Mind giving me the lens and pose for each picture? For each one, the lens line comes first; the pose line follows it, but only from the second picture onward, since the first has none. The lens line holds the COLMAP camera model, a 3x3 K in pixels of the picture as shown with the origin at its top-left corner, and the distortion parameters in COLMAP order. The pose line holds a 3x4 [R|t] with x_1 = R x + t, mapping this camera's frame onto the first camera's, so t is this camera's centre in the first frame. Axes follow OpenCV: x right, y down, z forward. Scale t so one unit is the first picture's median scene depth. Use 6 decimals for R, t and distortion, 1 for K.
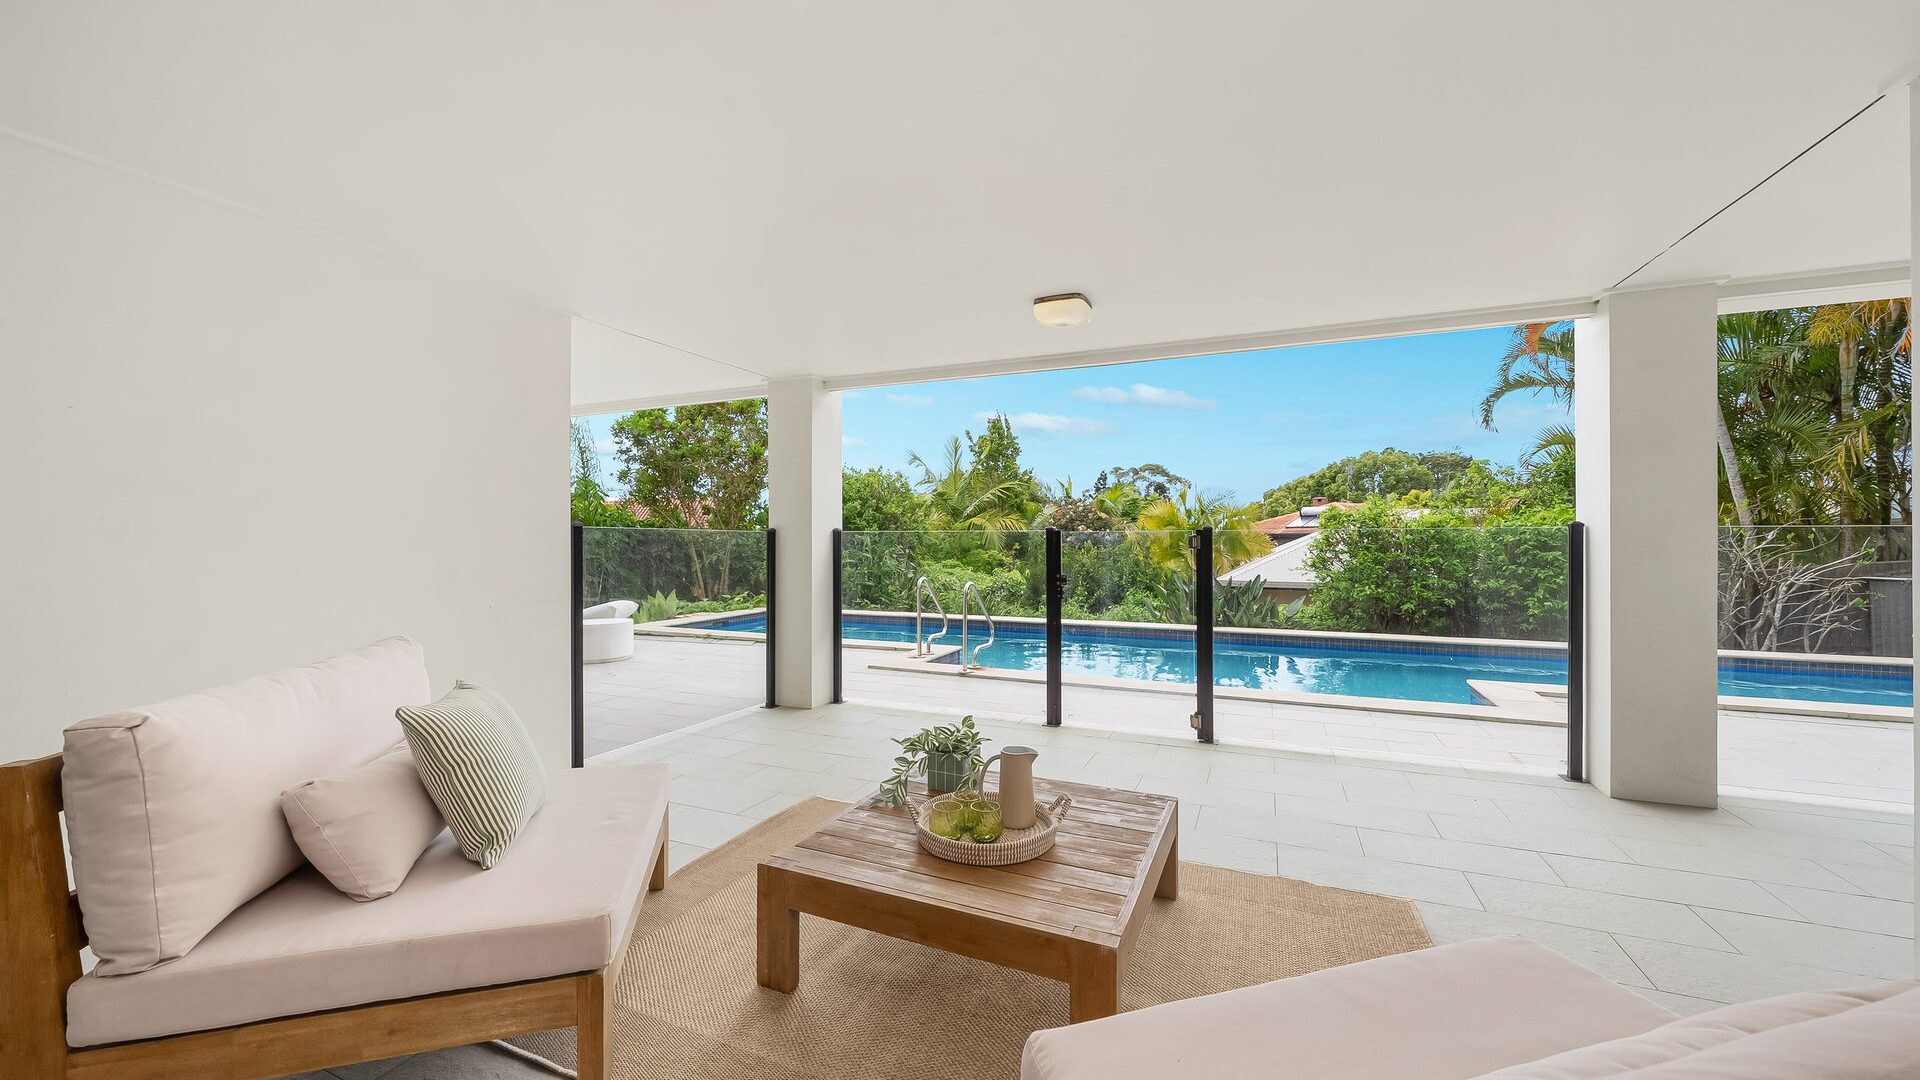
lens RADIAL K [[710.9, 0, 960.0], [0, 710.9, 540.0], [0, 0, 1]] dist [-0.002048, -0.000264]
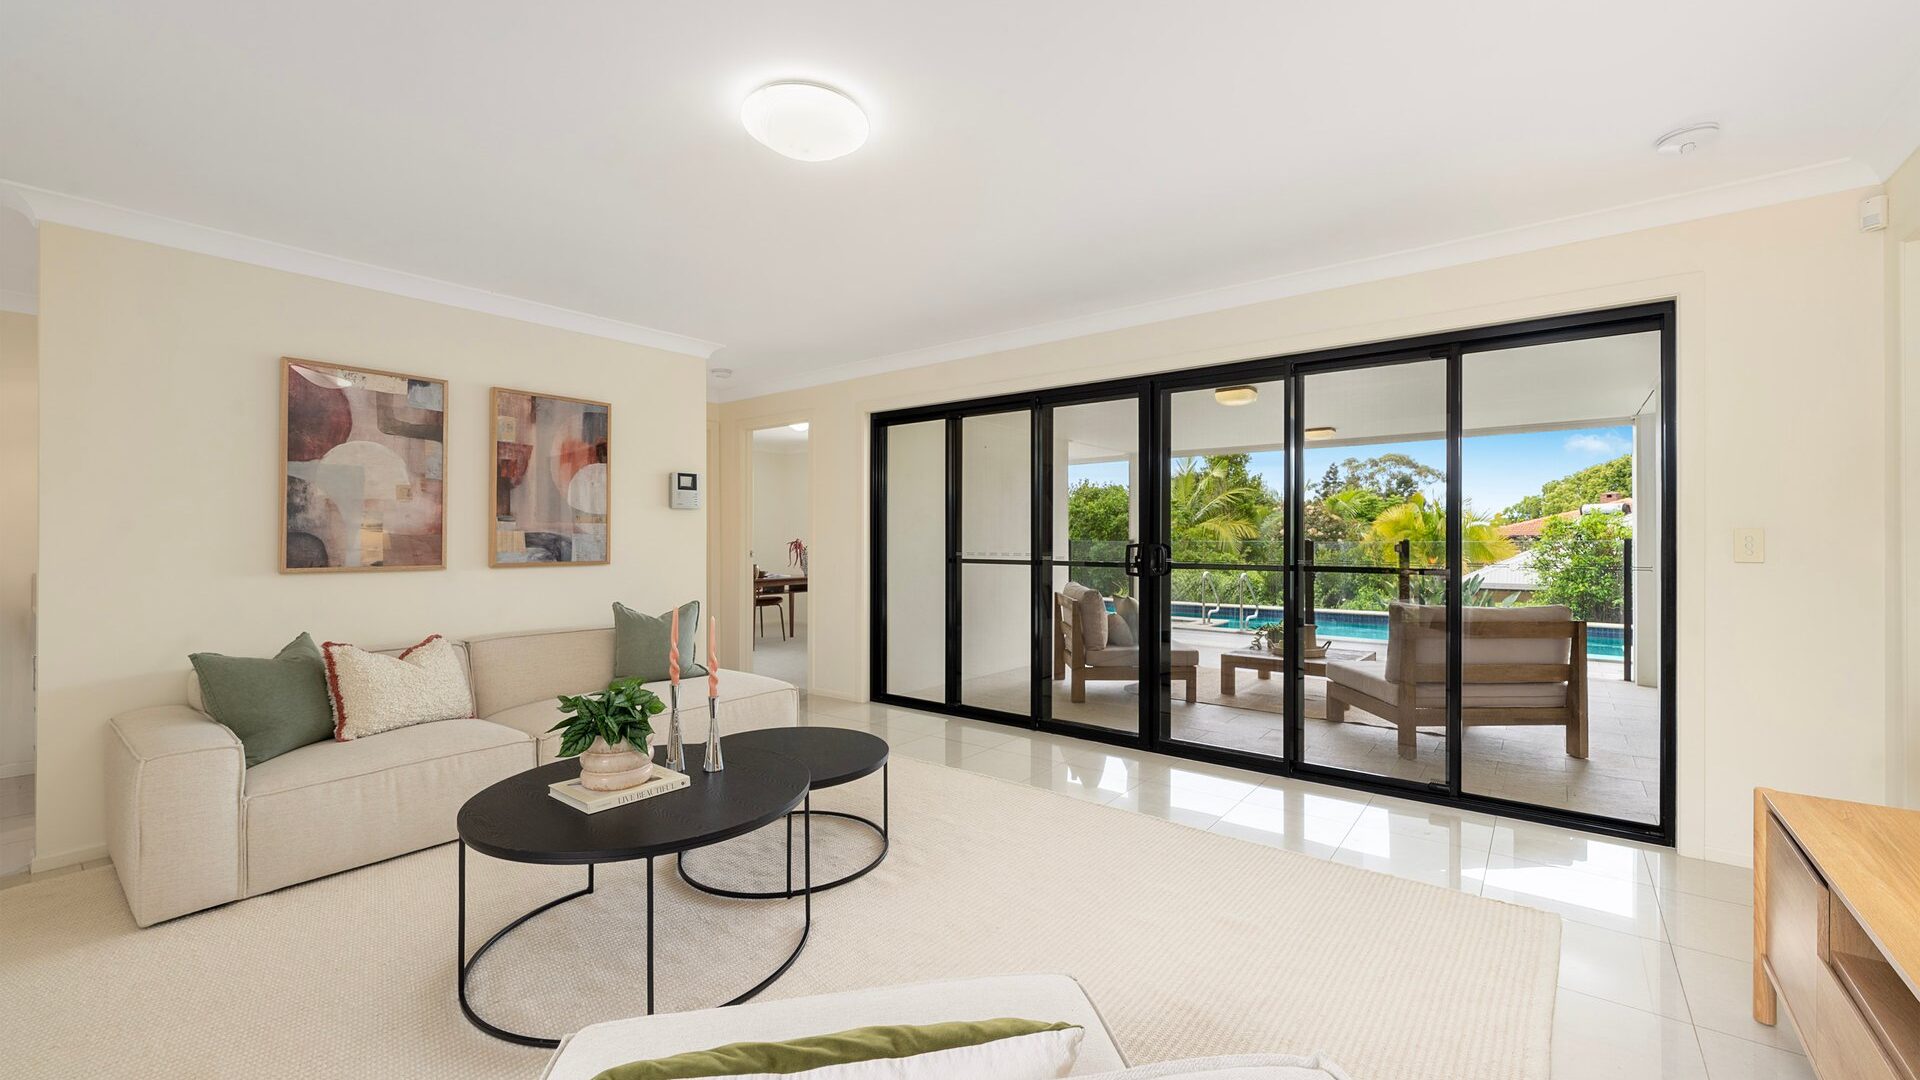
lens RADIAL K [[749.1, 0, 960.0], [0, 749.1, 540.0], [0, 0, 1]] dist [-0.017862, 0.000007]
pose [[0.964844, -0.001019, -0.262820, -0.037272], [0.000283, 0.999996, -0.002838, -0.002030], [0.262822, 0.002664, 0.964841, -0.172403]]
